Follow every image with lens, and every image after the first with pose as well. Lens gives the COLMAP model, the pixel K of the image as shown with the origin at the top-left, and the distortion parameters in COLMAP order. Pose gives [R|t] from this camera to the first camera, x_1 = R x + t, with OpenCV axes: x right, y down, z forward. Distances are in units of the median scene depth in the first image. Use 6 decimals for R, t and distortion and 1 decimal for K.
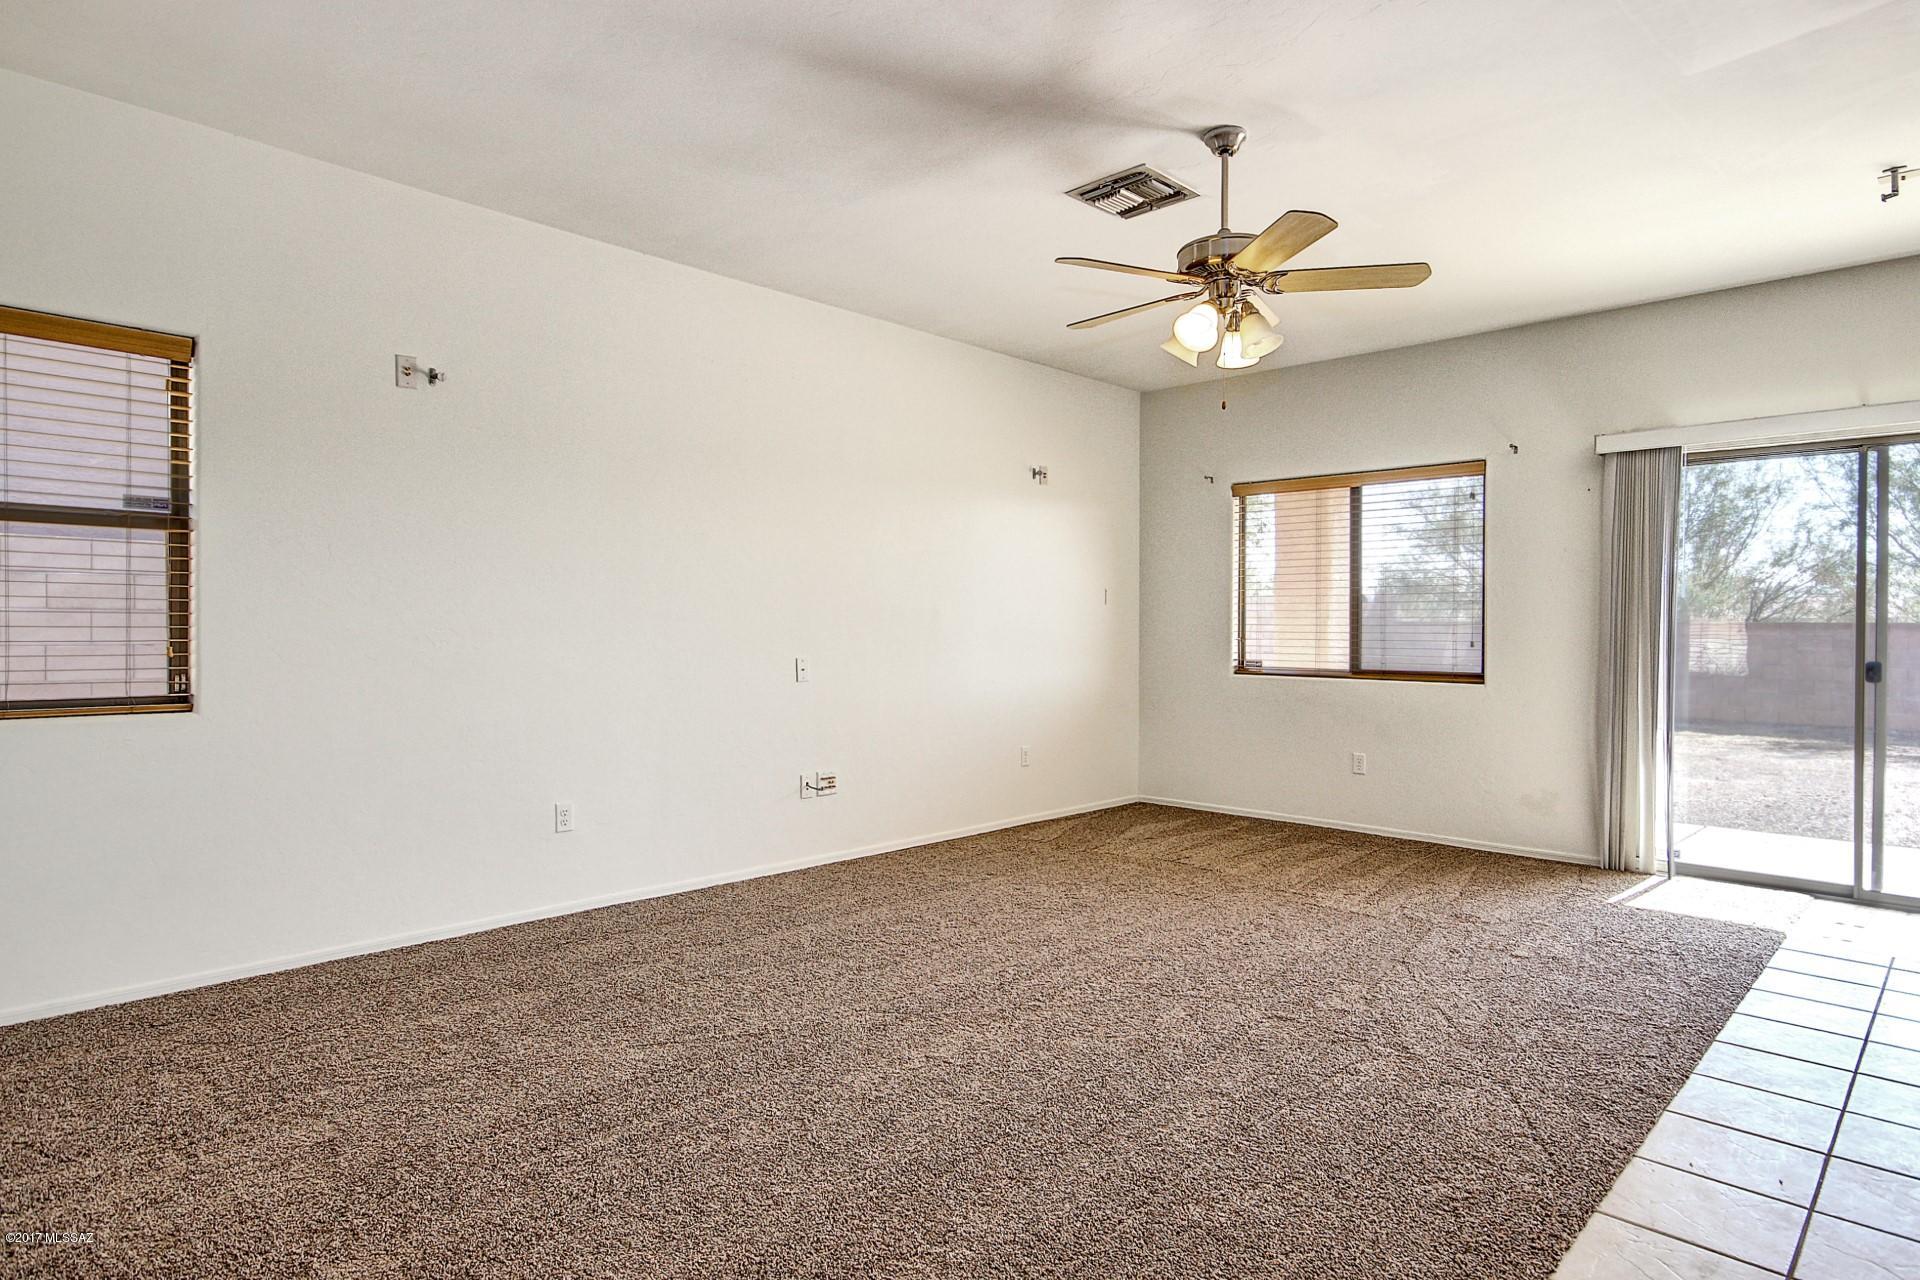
lens RADIAL K [[1047.1, 0, 917.9], [0, 1047.1, 626.5], [0, 0, 1]] dist [0.004506, 0.004297]
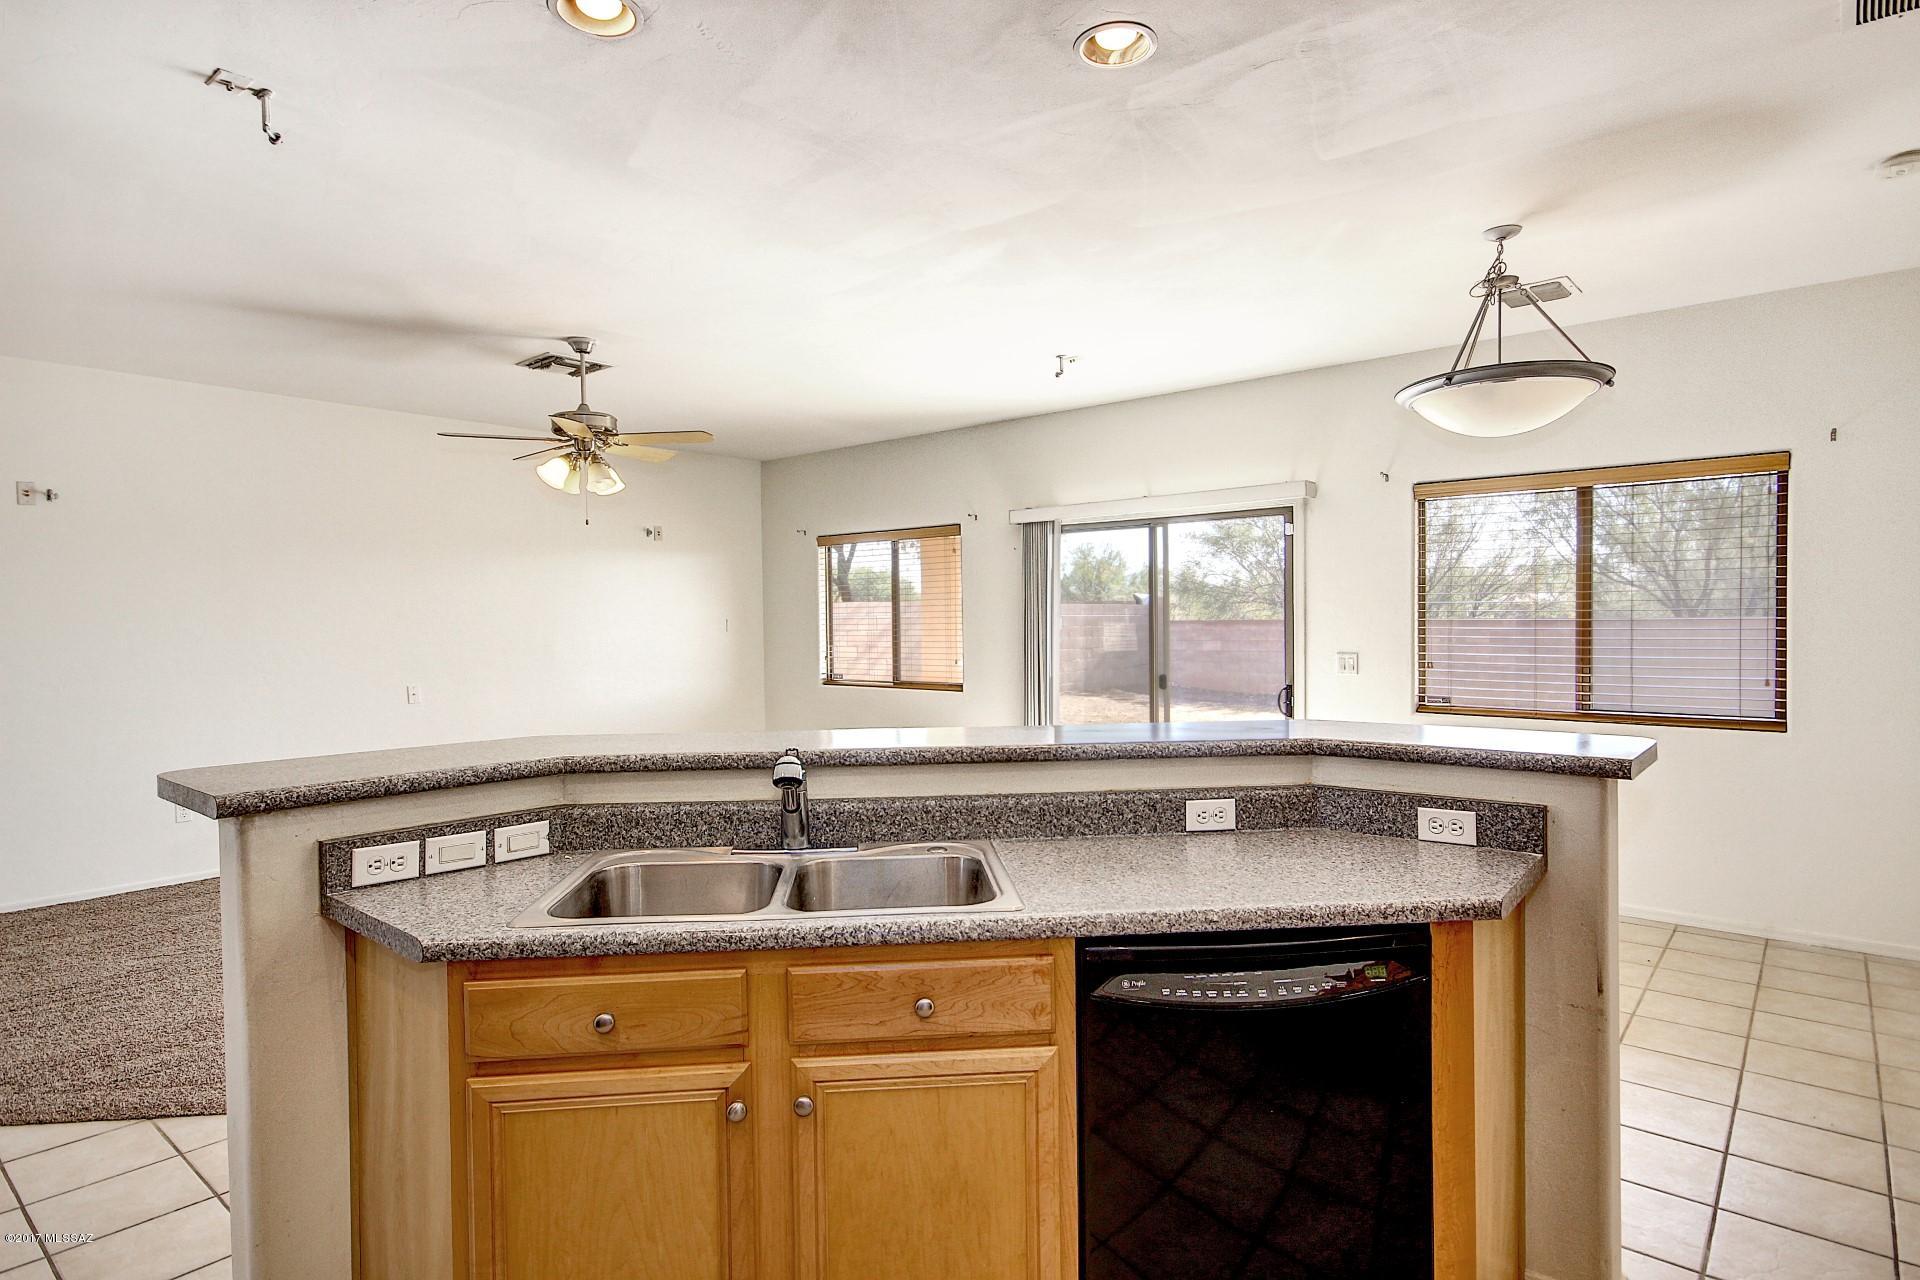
lens RADIAL K [[1047.1, 0, 965.8], [0, 1047.1, 639.1], [0, 0, 1]] dist [0.004506, 0.004297]
pose [[0.997046, -0.019732, 0.074233, 0.534597], [0.018139, 0.999592, 0.022074, -0.050028], [-0.074638, -0.020662, 0.996997, -0.399981]]
